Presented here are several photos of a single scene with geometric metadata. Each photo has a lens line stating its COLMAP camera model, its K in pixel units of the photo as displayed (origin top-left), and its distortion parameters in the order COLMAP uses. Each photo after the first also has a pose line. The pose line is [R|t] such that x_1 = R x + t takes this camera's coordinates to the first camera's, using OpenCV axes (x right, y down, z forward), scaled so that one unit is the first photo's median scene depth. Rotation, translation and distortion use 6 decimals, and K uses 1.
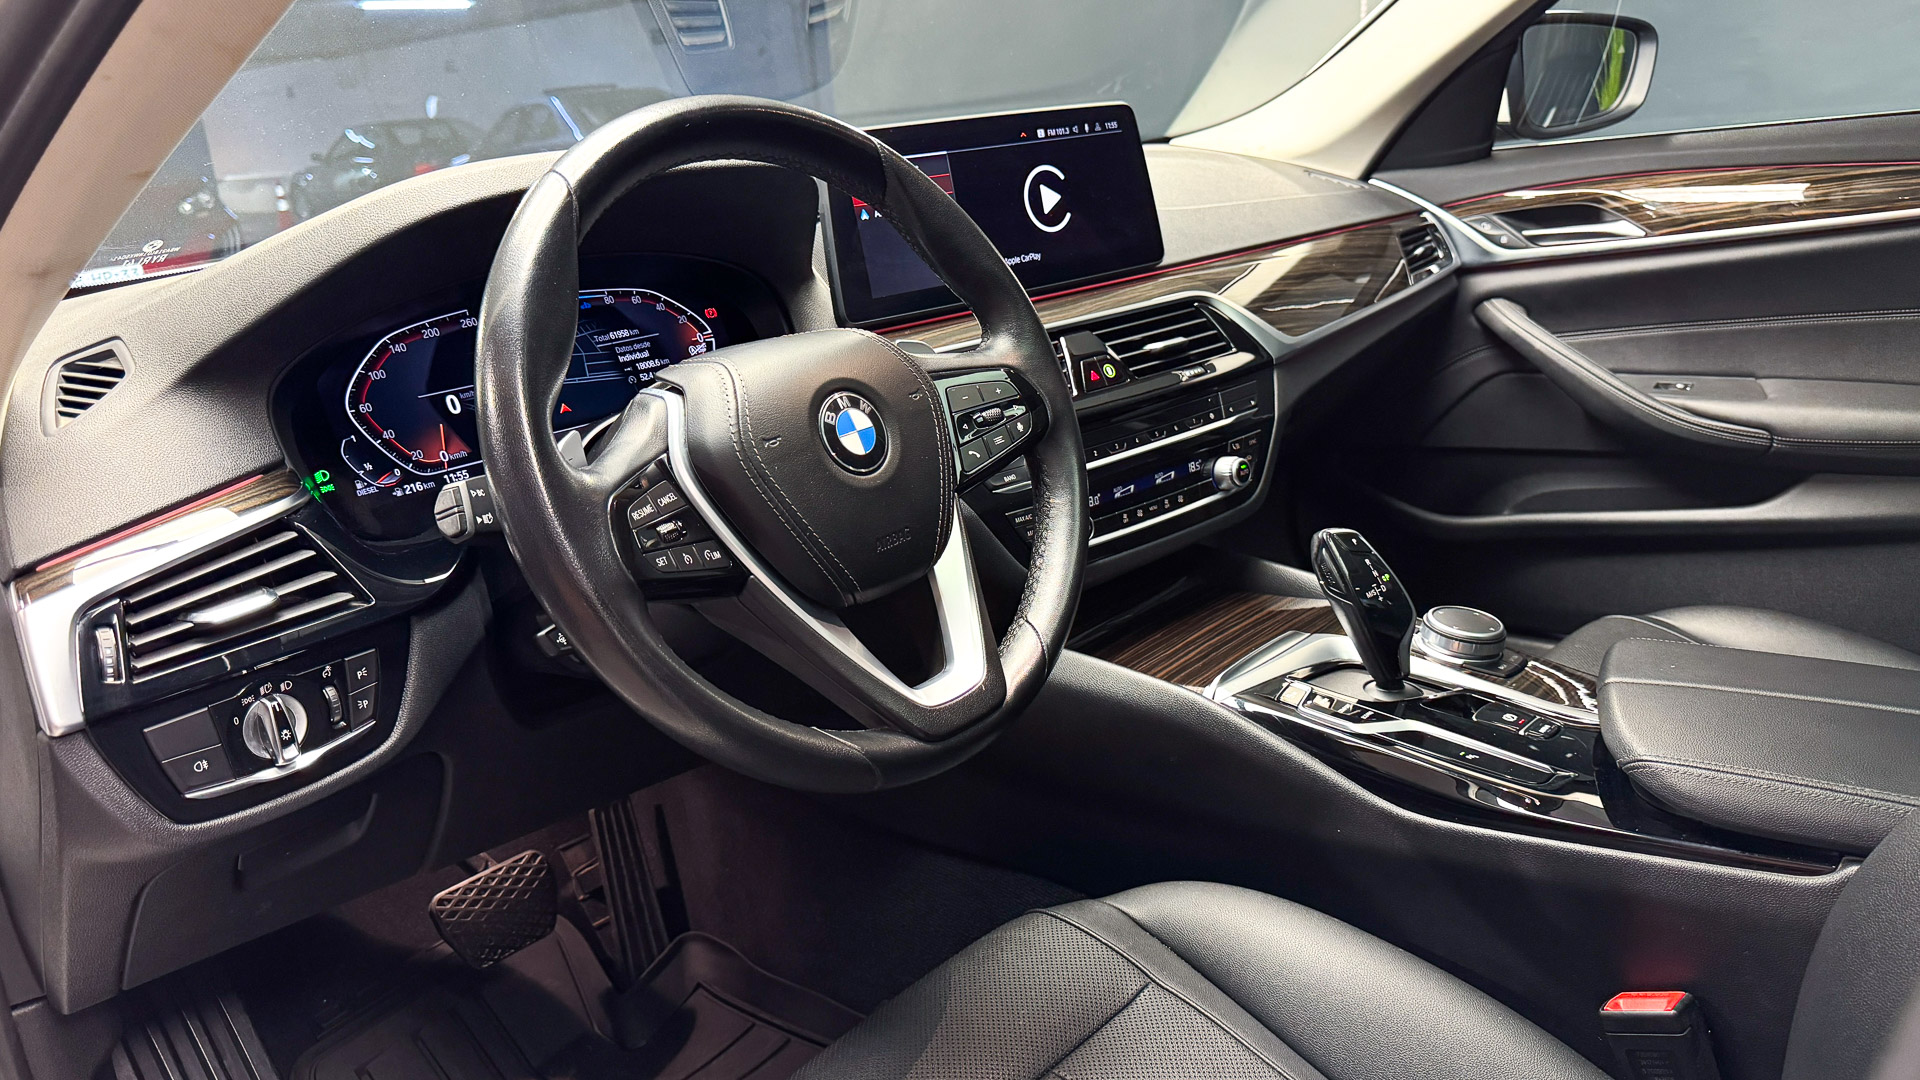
lens RADIAL K [[1481.4, 0, 1041.3], [0, 1481.4, 579.1], [0, 0, 1]] dist [0.053095, -0.103964]
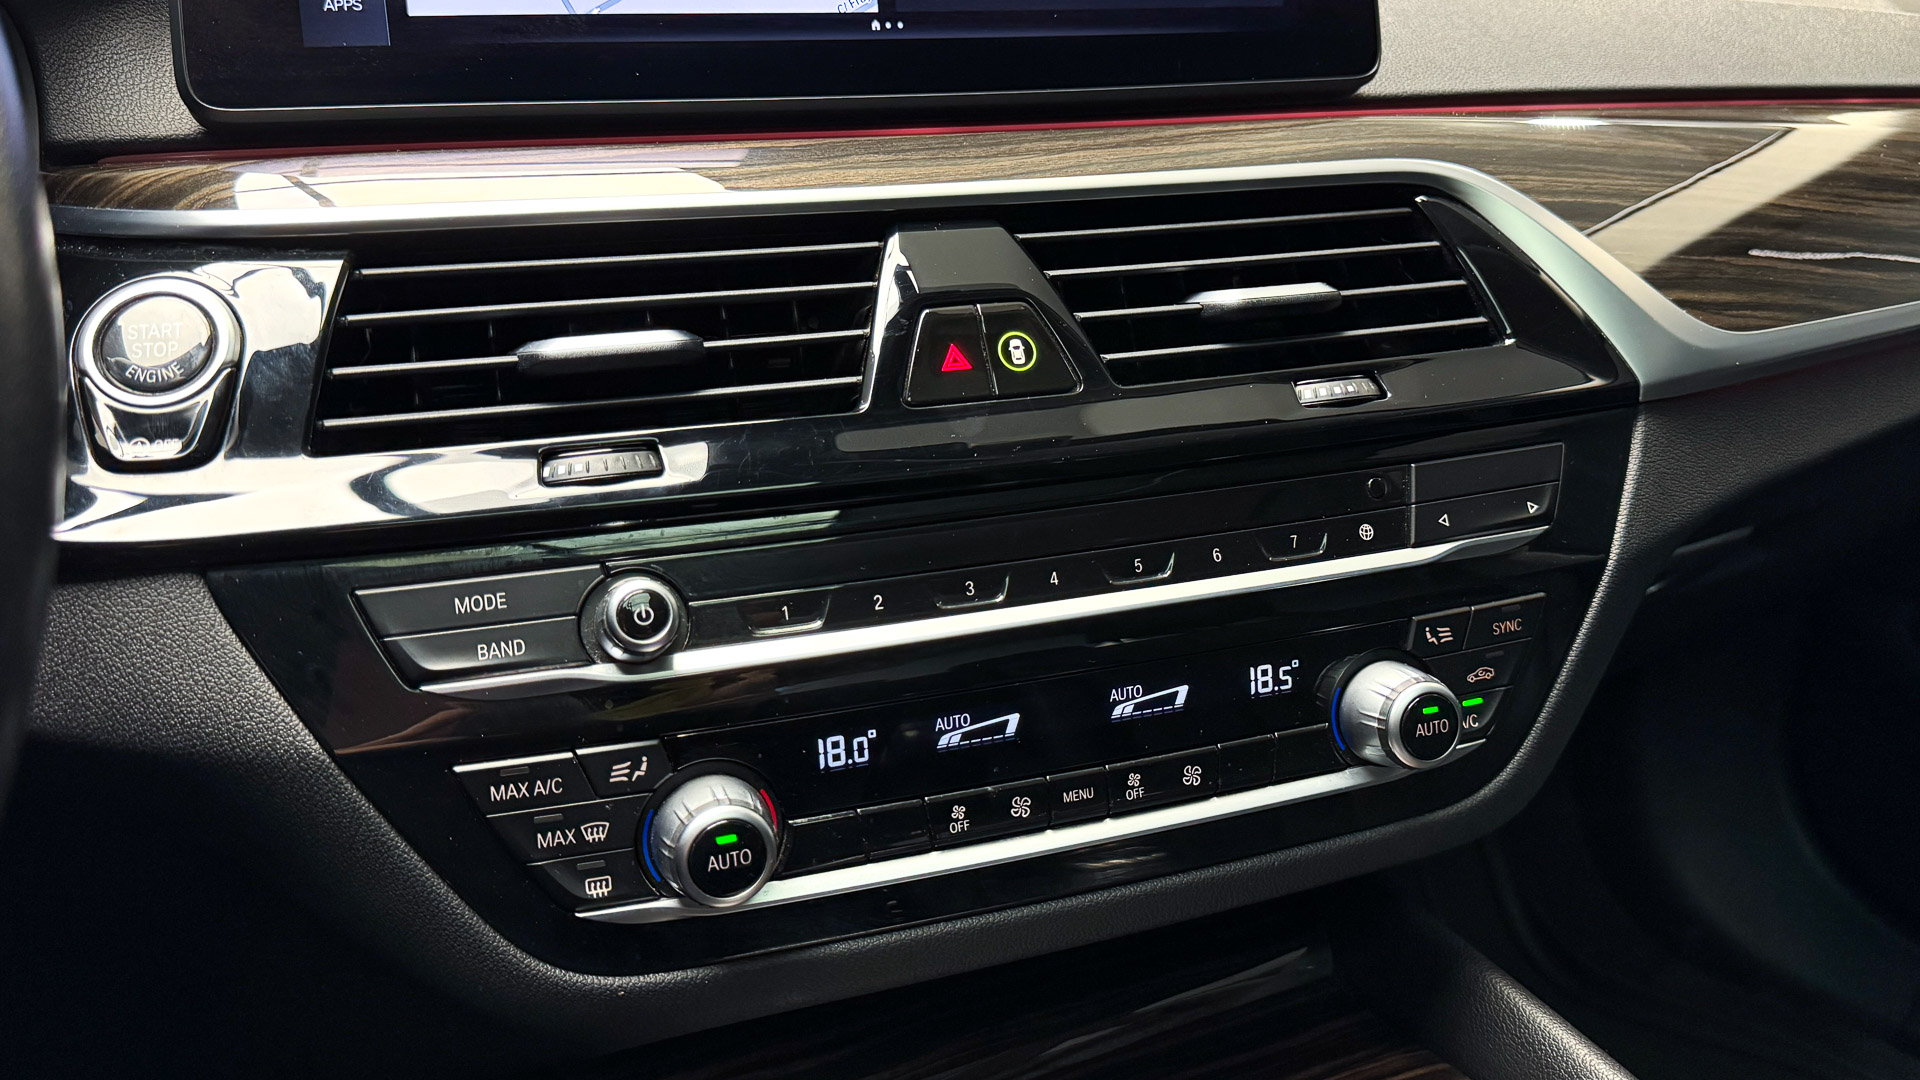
lens RADIAL K [[1656.3, 0, 993.2], [0, 1656.3, 499.1], [0, 0, 1]] dist [0.081434, -0.191167]
pose [[0.924828, 0.165384, -0.342551, 0.197437], [-0.174245, 0.984690, 0.004978, -0.126832], [0.338130, 0.055084, 0.939486, 0.762194]]
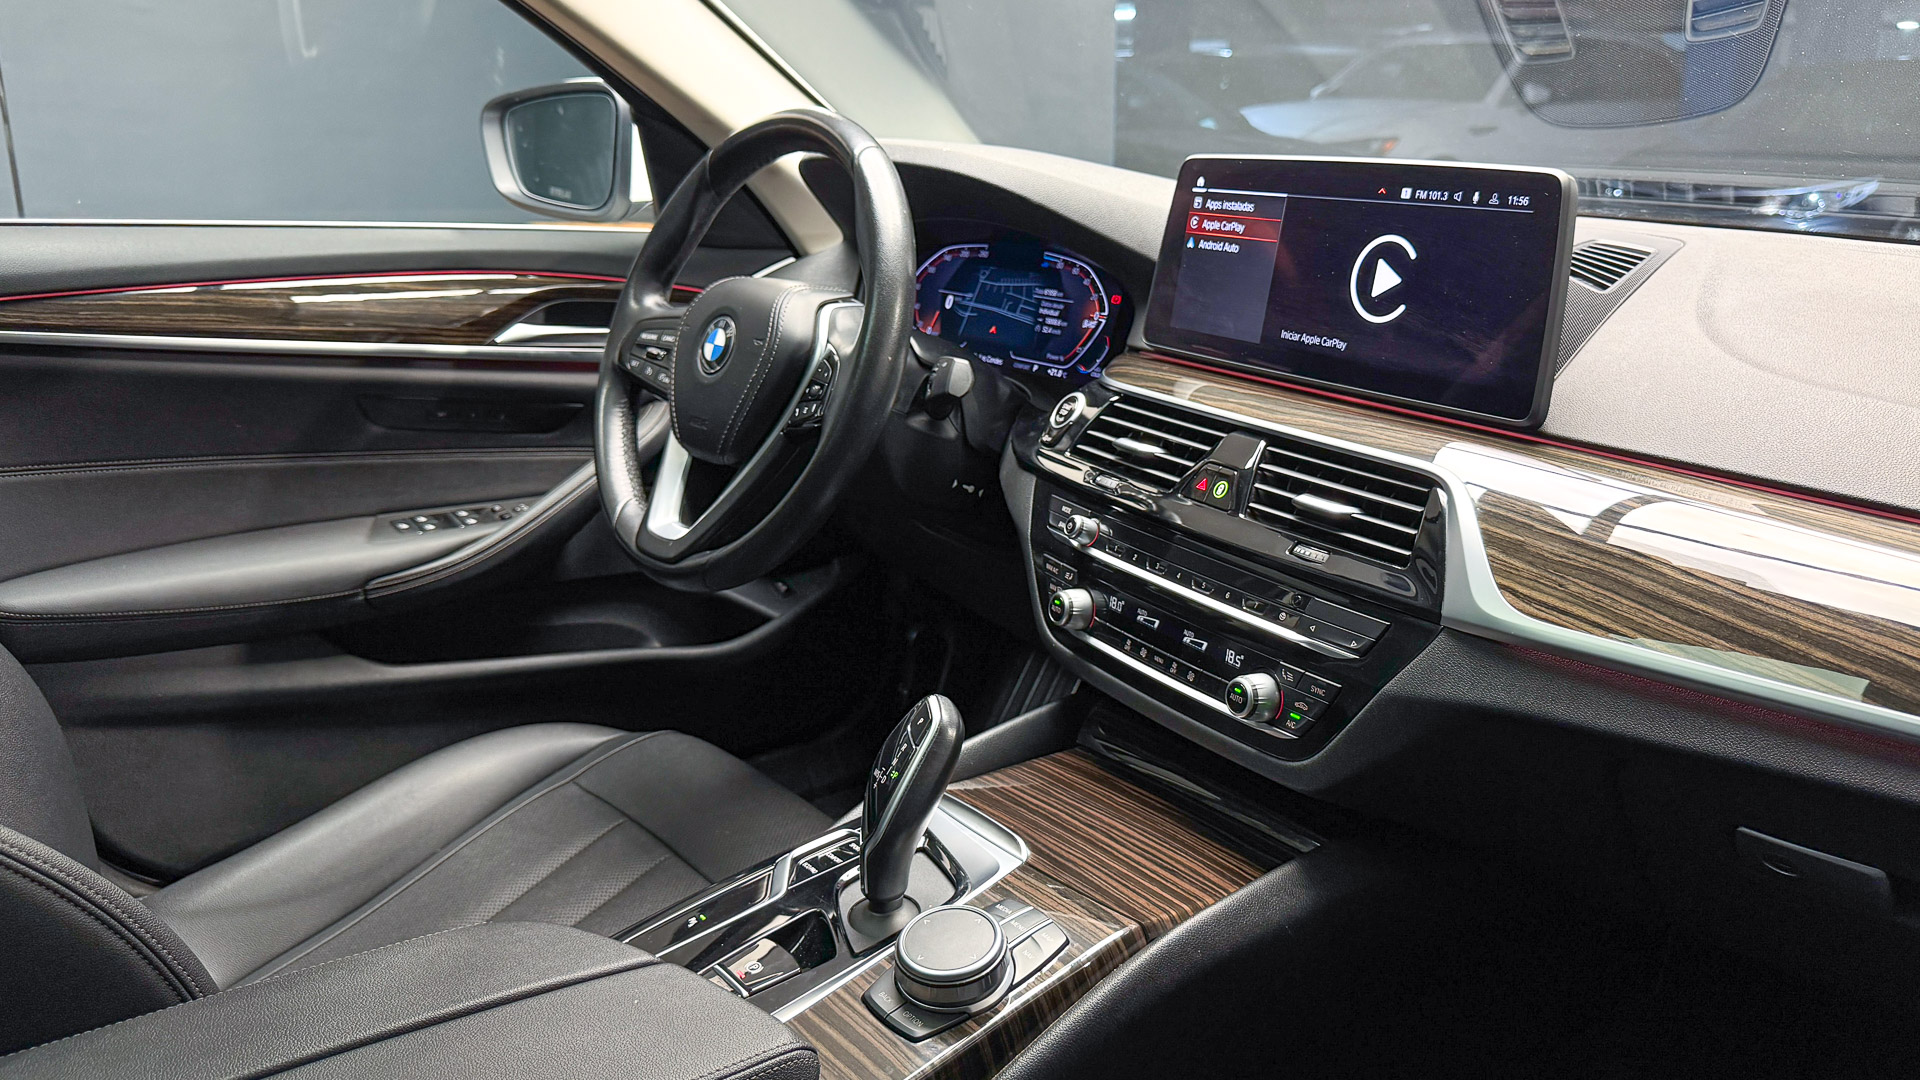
lens RADIAL K [[1481.4, 0, 952.5], [0, 1481.4, 540.3], [0, 0, 1]] dist [0.053095, -0.103964]
pose [[-0.222581, 0.336780, -0.914897, 0.937144], [-0.305121, 0.867229, 0.393464, -0.444675], [0.925937, 0.366732, -0.090270, 1.098861]]
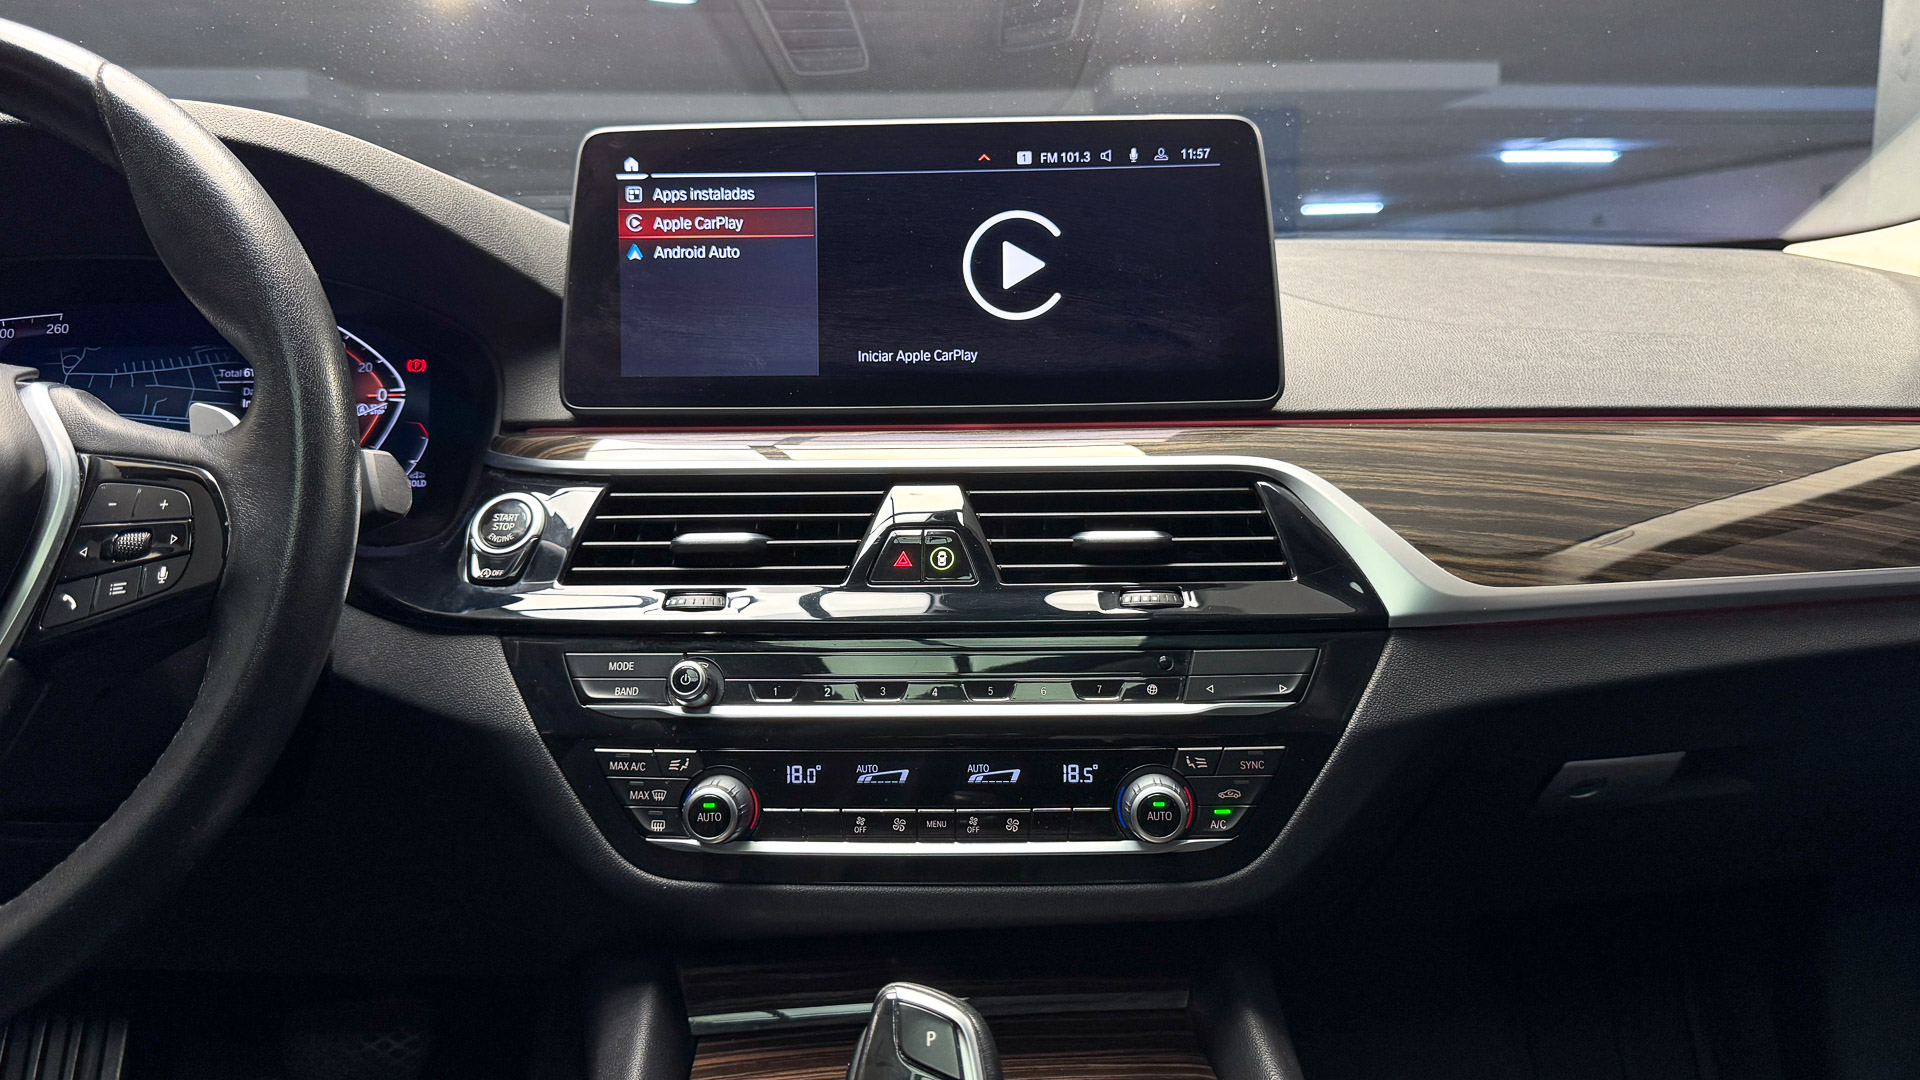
lens RADIAL K [[1481.4, 0, 989.4], [0, 1481.4, 526.7], [0, 0, 1]] dist [0.053095, -0.103964]
pose [[0.701865, 0.172400, -0.691132, 0.507924], [-0.263656, 0.964232, -0.027227, -0.164100], [0.661718, 0.201331, 0.722215, 0.705462]]
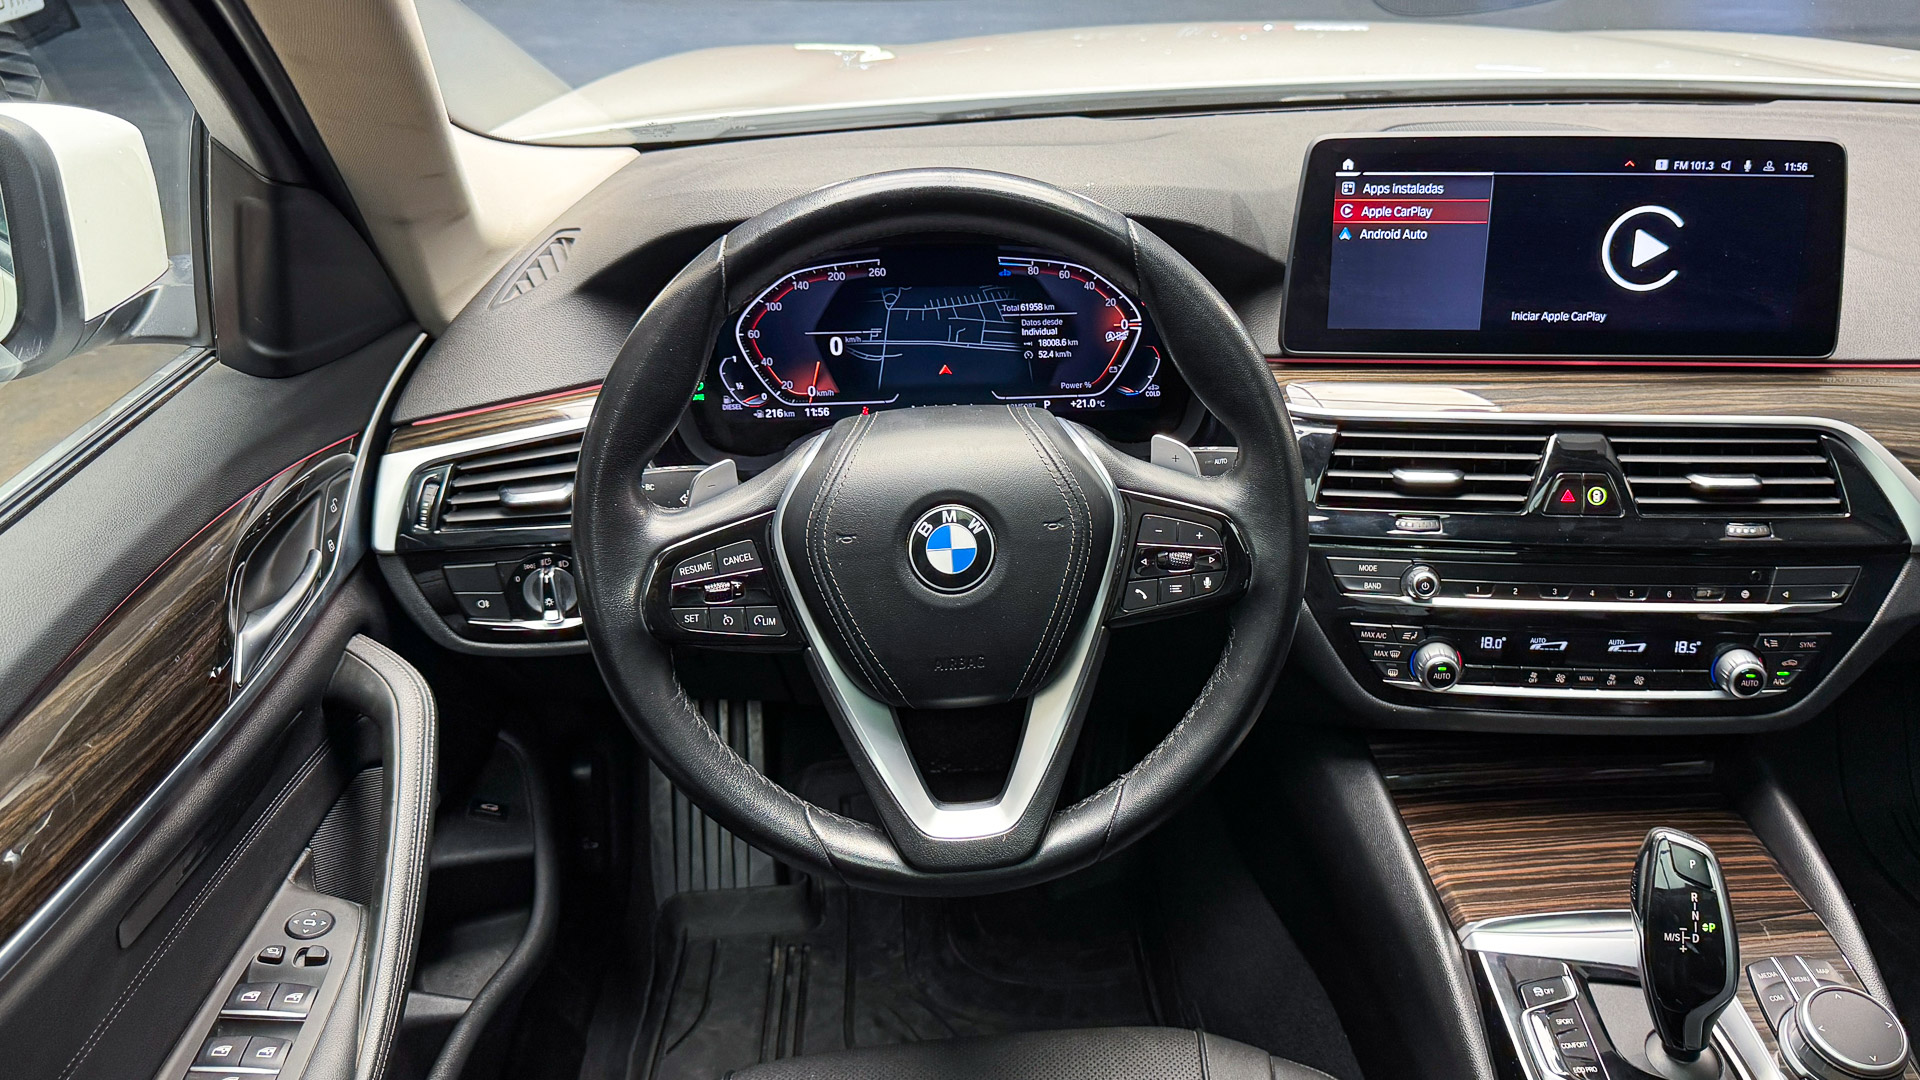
lens RADIAL K [[1656.3, 0, 1074.3], [0, 1656.3, 536.6], [0, 0, 1]] dist [0.081434, -0.191167]
pose [[0.697634, 0.392152, -0.599602, 0.448048], [-0.275854, 0.919405, 0.280355, -0.336066], [0.661219, -0.030183, 0.749585, 0.189023]]
